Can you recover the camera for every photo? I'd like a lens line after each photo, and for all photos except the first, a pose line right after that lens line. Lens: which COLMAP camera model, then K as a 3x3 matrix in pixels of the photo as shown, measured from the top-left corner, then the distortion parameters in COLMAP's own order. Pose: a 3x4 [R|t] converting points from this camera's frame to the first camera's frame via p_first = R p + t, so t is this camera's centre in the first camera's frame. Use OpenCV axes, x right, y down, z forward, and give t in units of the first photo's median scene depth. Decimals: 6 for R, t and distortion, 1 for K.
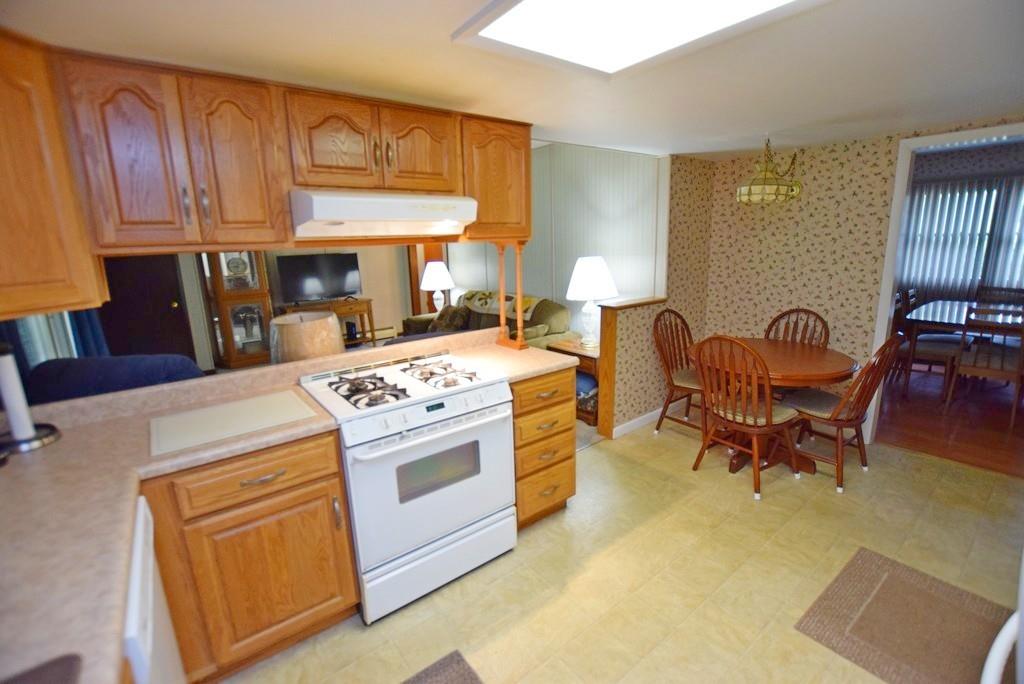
lens RADIAL K [[452.6, 0, 516.0], [0, 452.6, 339.6], [0, 0, 1]] dist [-0.026434, 0.000326]
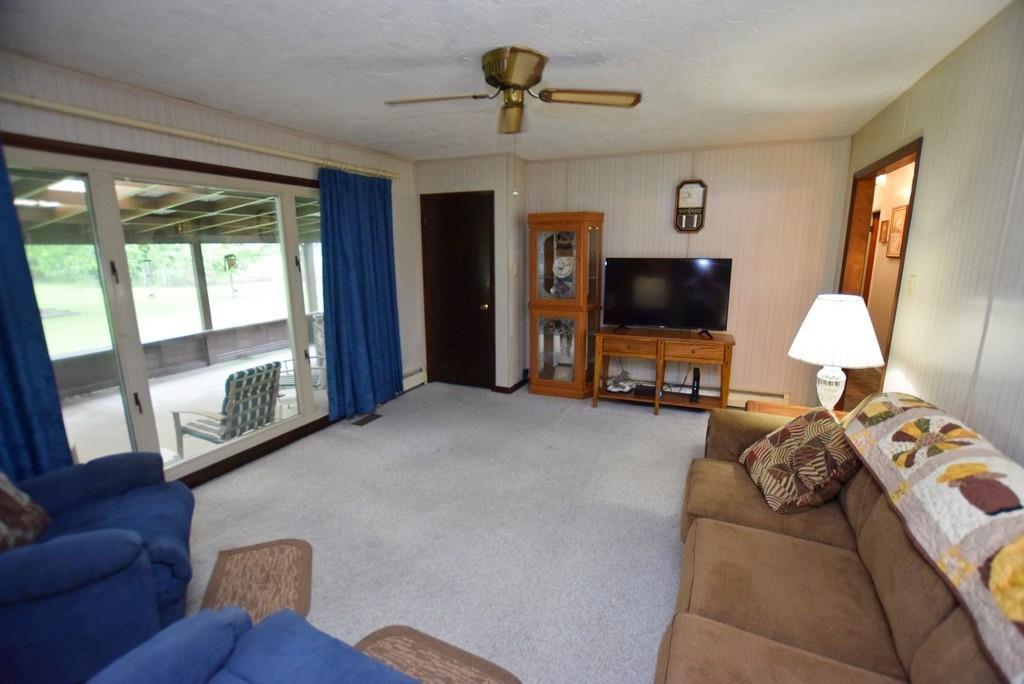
lens RADIAL K [[452.6, 0, 516.0], [0, 452.6, 339.6], [0, 0, 1]] dist [-0.026434, 0.000326]
pose [[0.466350, 0.207817, -0.859843, 0.099324], [-0.202024, 0.971346, 0.125196, -0.307227], [0.861223, 0.115324, 0.494971, 1.363927]]
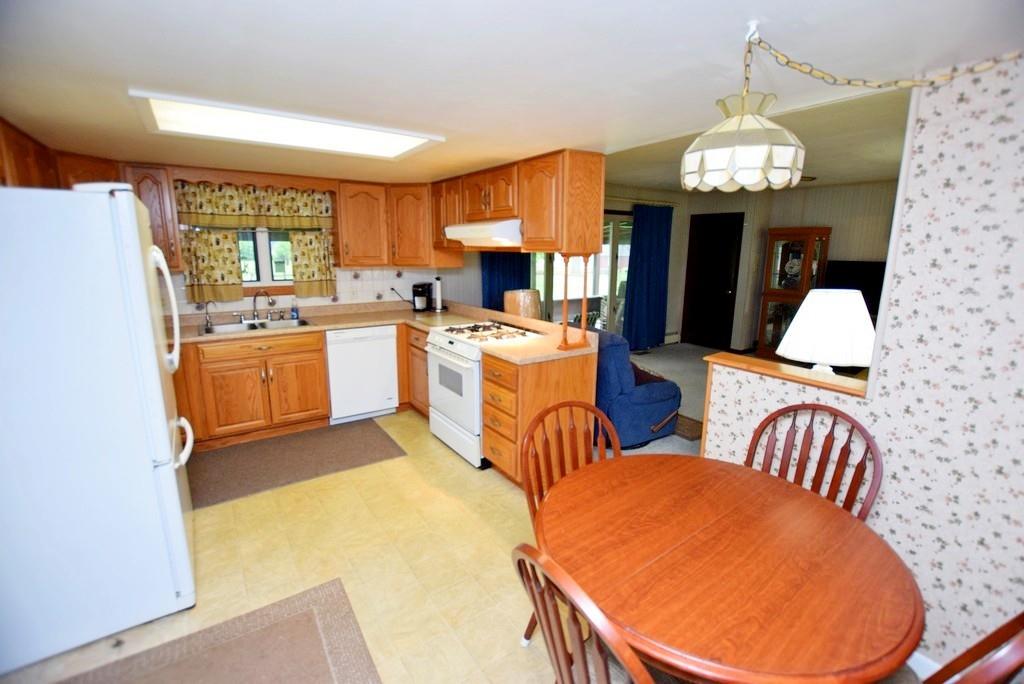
lens RADIAL K [[452.6, 0, 516.0], [0, 452.6, 339.6], [0, 0, 1]] dist [-0.026434, 0.000326]
pose [[-0.052909, 0.230006, -0.971750, 1.200929], [-0.219268, 0.946689, 0.236012, -0.264218], [0.974229, 0.225560, 0.000345, 0.968576]]
